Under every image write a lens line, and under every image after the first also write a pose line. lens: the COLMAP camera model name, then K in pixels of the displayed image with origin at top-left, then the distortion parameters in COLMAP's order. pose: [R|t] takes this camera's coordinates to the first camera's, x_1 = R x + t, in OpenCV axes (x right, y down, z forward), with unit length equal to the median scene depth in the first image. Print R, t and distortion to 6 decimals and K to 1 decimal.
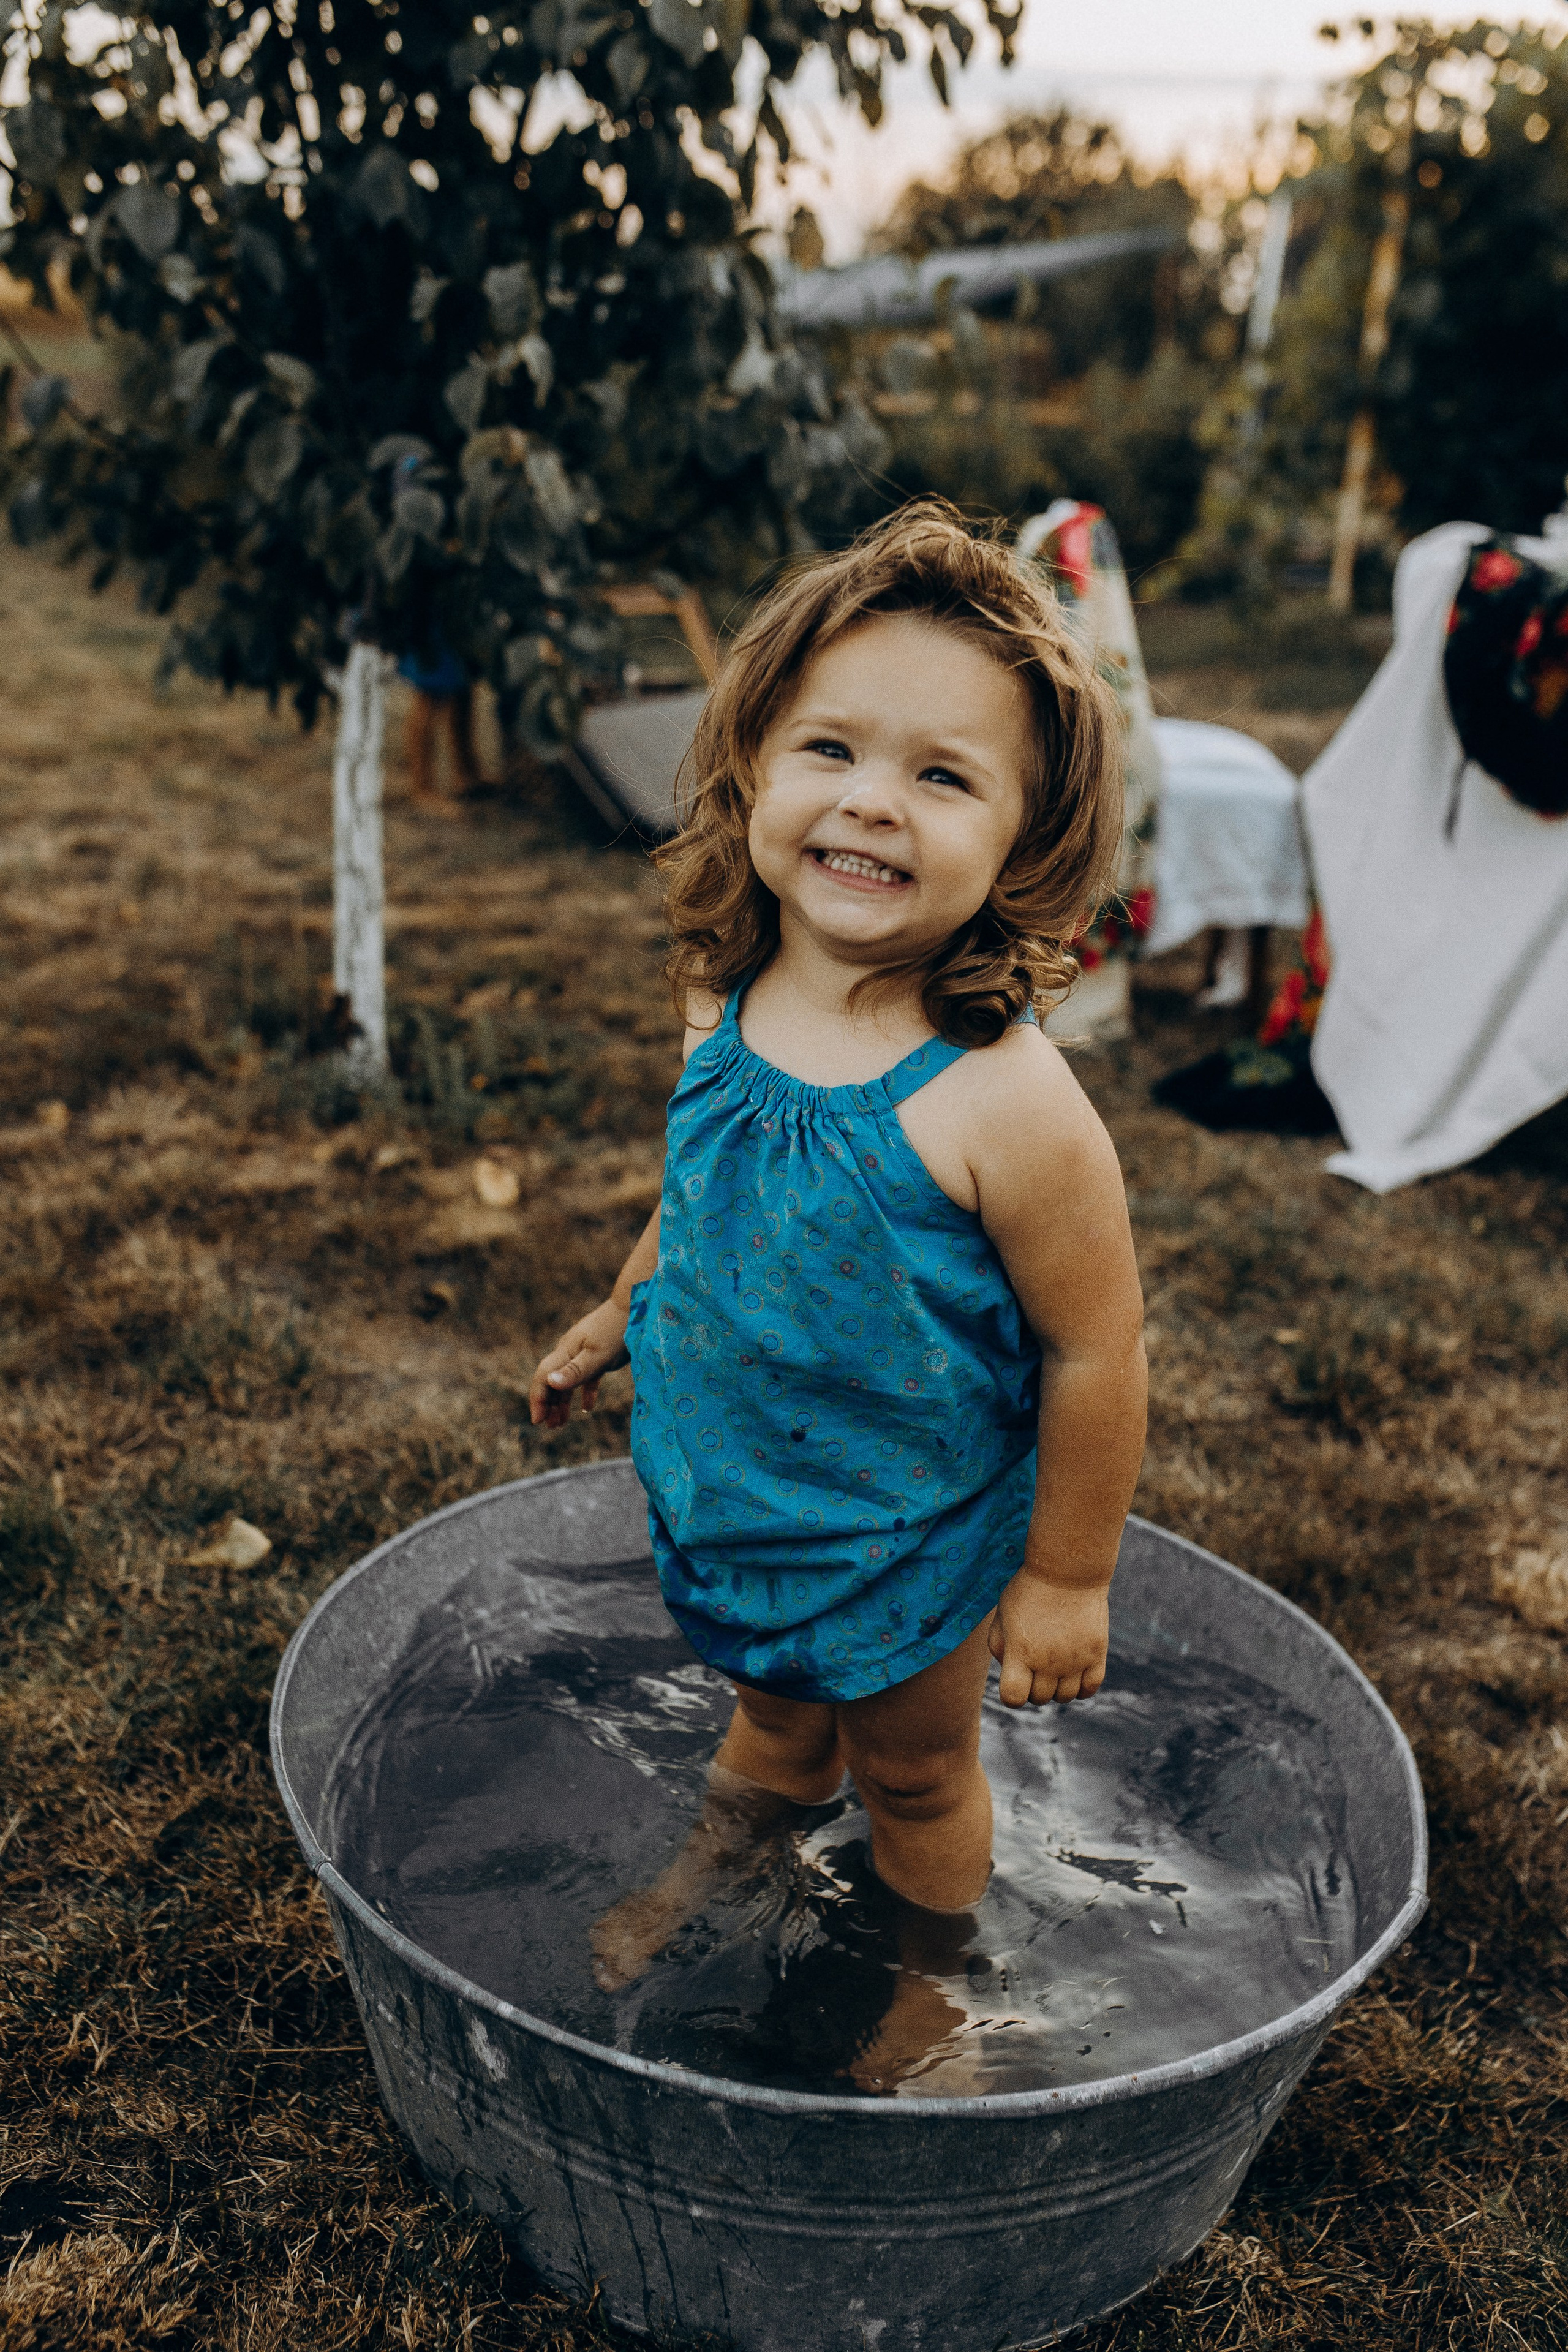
lens RADIAL K [[2252.2, 0, 778.1], [0, 2252.2, 1172.2], [0, 0, 1]] dist [-0.004040, 0.001124]
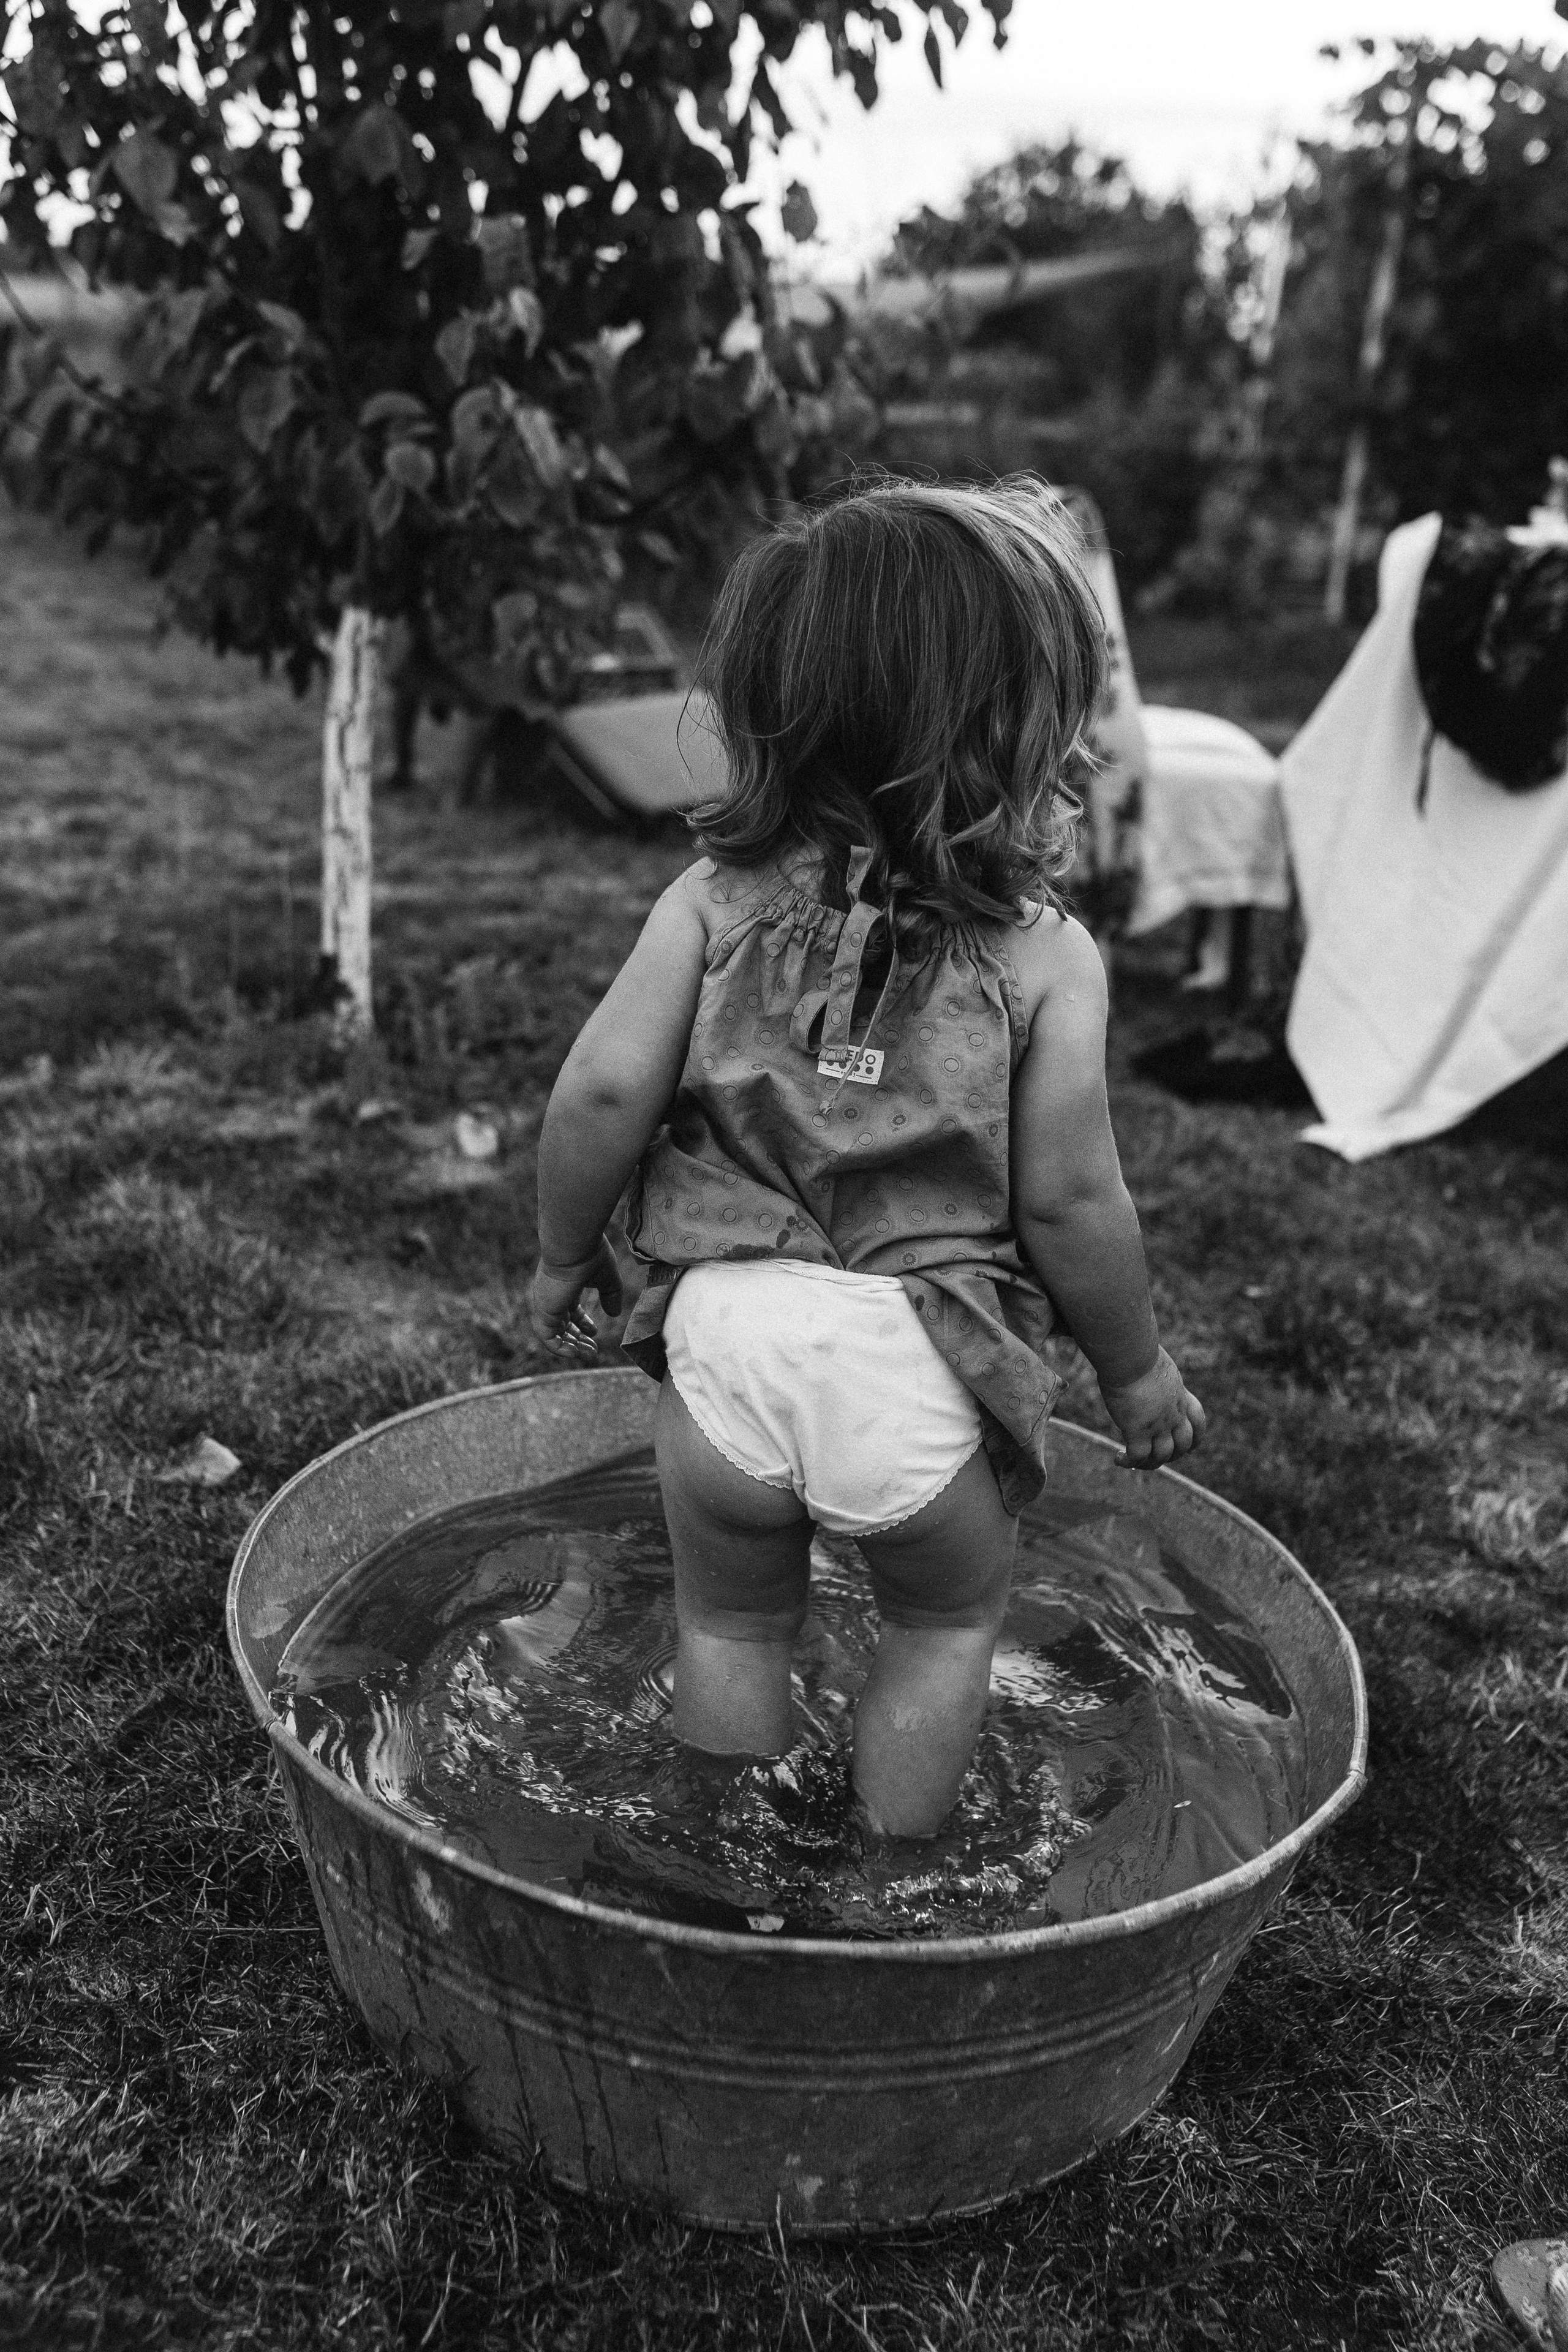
lens RADIAL K [[2246.8, 0, 777.2], [0, 2246.8, 1180.5], [0, 0, 1]] dist [-0.003191, -0.003088]
pose [[0.999898, 0.014264, 0.000792, 0.010327], [-0.014258, 0.999872, -0.007306, 0.034700], [-0.000896, 0.007294, 0.999973, -0.007152]]
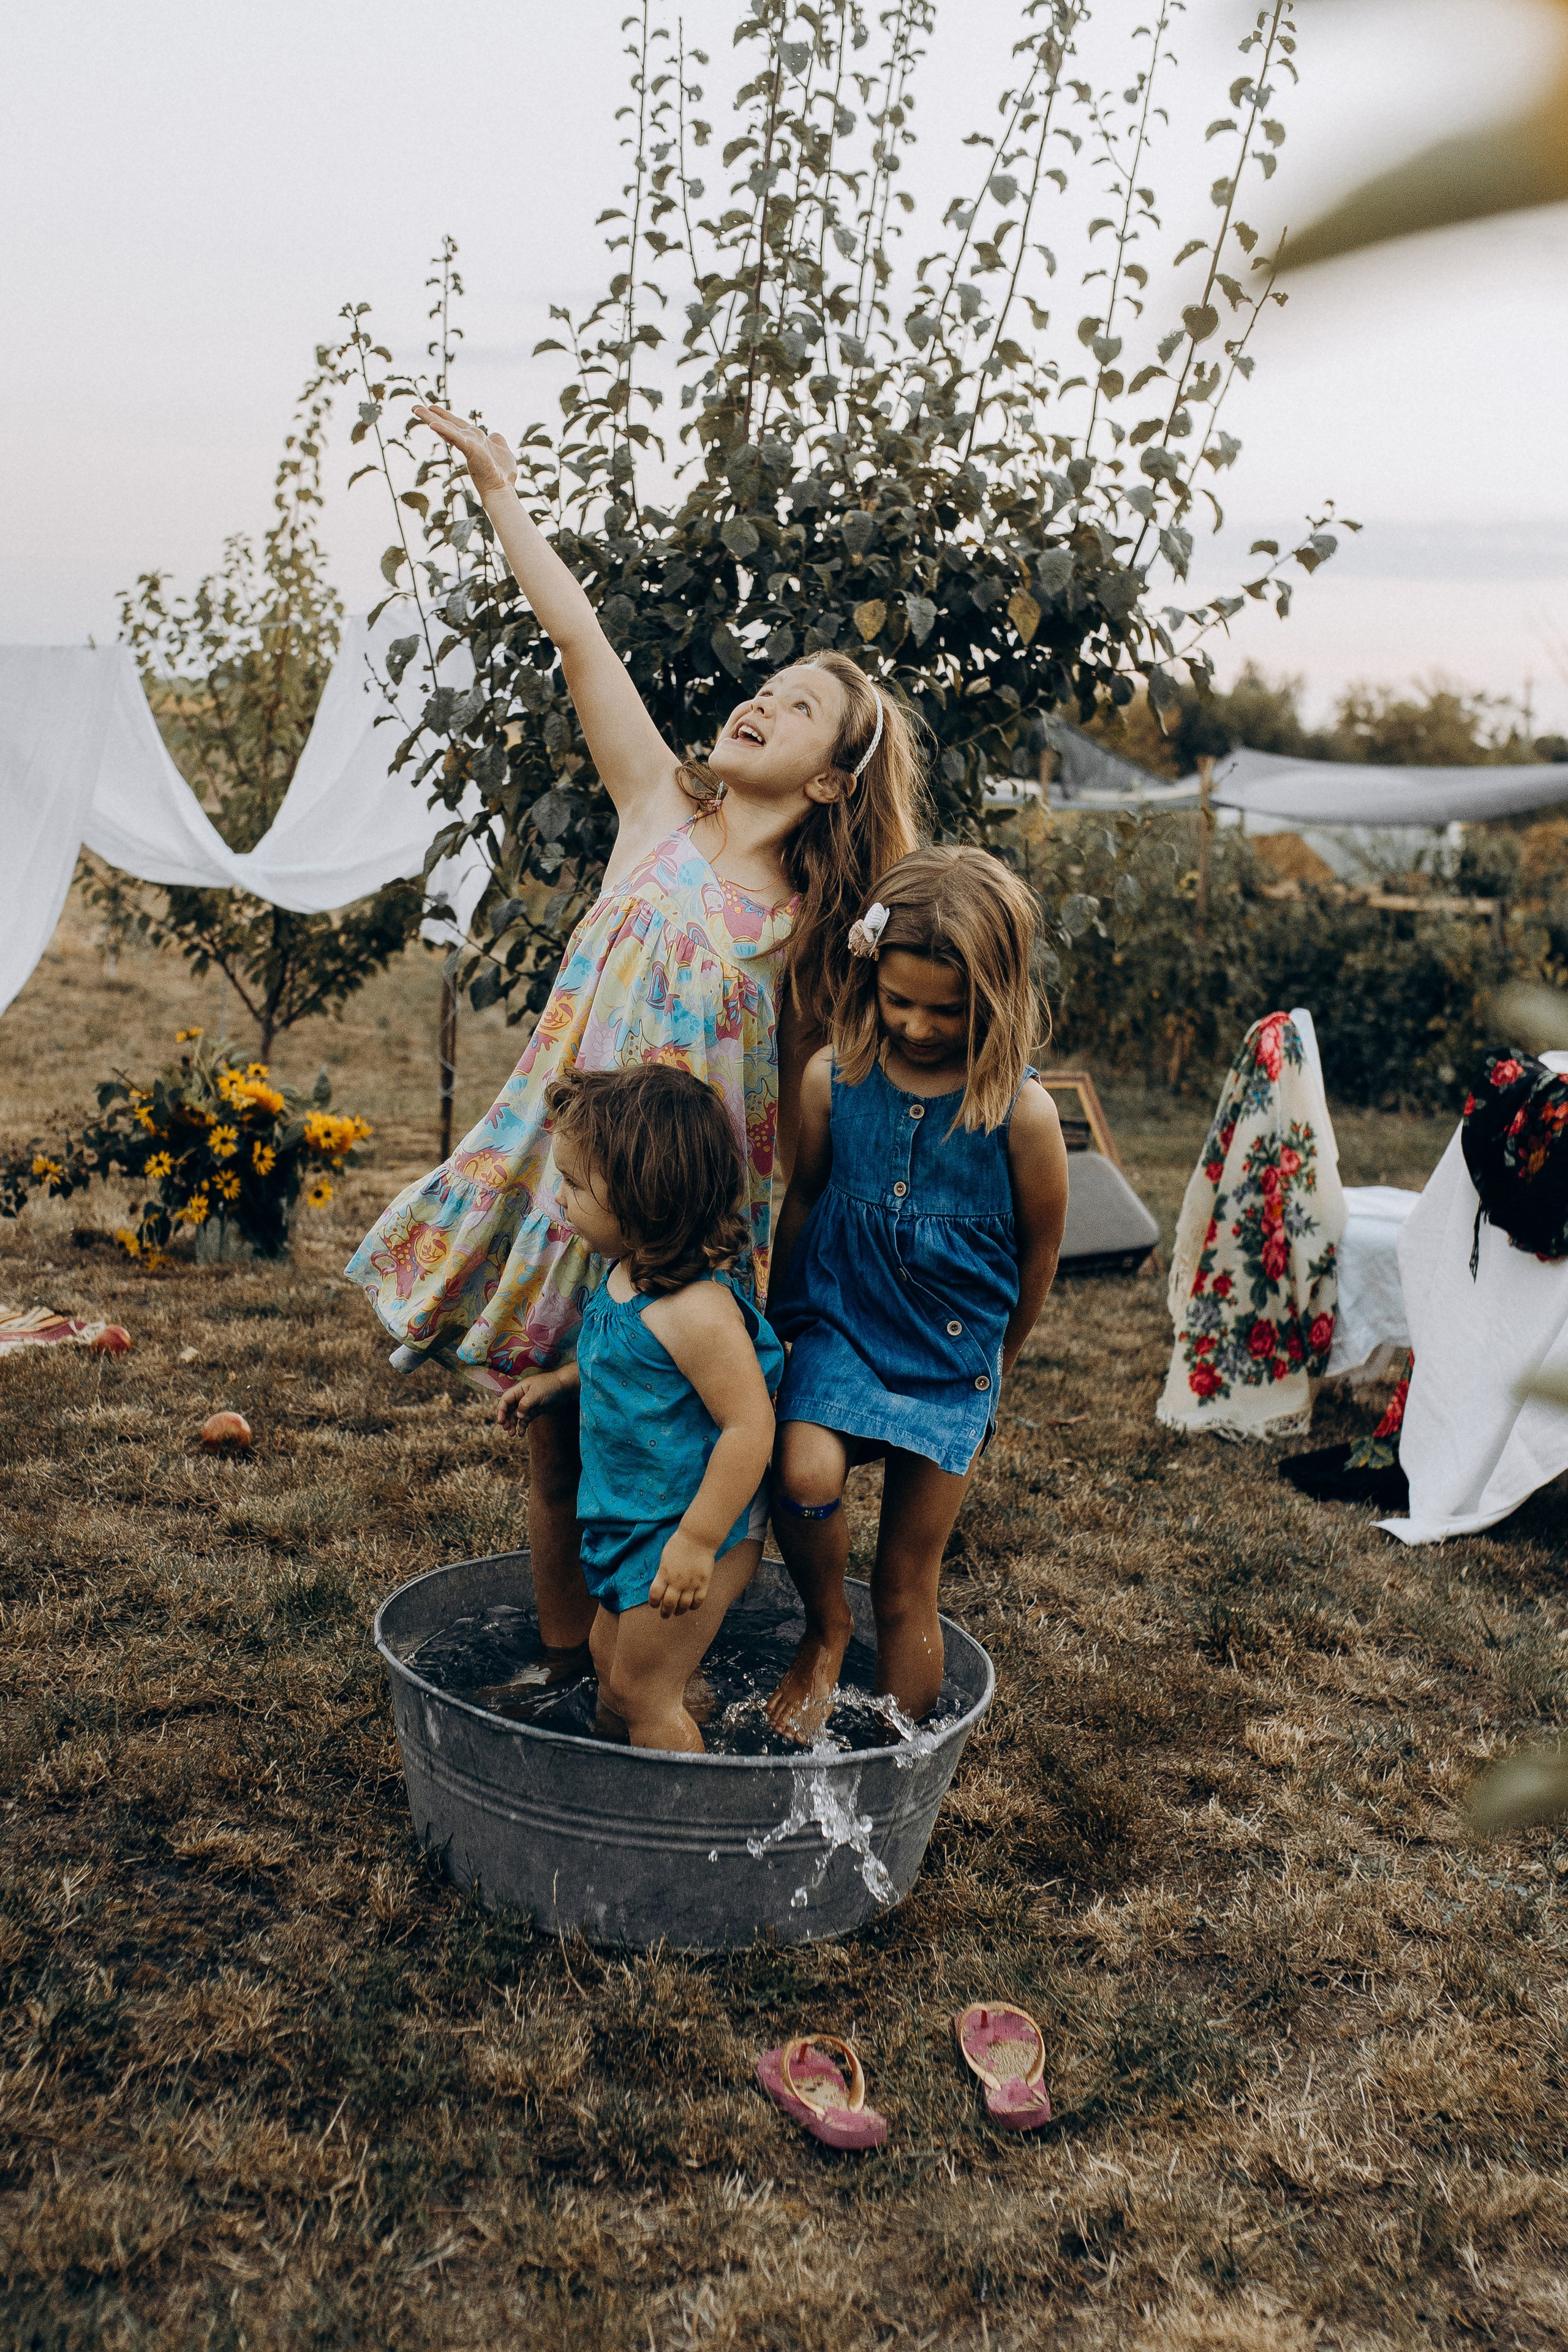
lens RADIAL K [[2626.3, 0, 810.3], [0, 2626.3, 1031.0], [0, 0, 1]] dist [0.010051, 0.001310]
pose [[0.963009, 0.044534, -0.265764, 0.397874], [-0.112974, 0.962113, -0.248143, 0.164514], [0.244644, 0.268988, 0.931555, -0.646424]]
